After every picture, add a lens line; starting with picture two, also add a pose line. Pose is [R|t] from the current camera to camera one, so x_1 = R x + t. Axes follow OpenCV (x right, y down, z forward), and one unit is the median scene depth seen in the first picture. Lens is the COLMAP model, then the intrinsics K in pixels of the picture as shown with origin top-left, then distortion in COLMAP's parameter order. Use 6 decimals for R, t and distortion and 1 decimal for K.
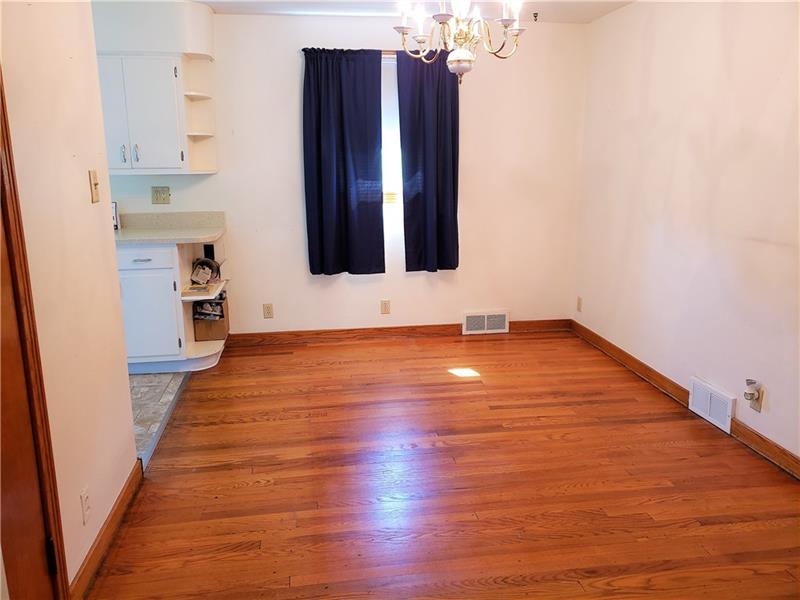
lens RADIAL K [[614.4, 0, 400.5], [0, 614.4, 297.9], [0, 0, 1]] dist [0.021680, -0.014515]
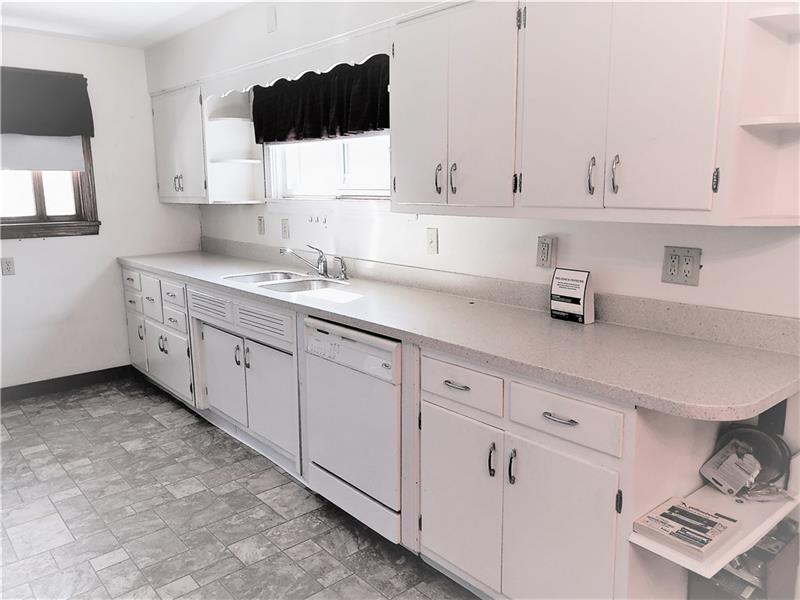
lens RADIAL K [[614.4, 0, 403.5], [0, 614.4, 287.2], [0, 0, 1]] dist [0.021680, -0.014515]
pose [[0.521882, 0.137391, -0.841880, -0.109492], [-0.186301, 0.981476, 0.044684, -0.133395], [0.832425, 0.133523, 0.537811, 0.587161]]
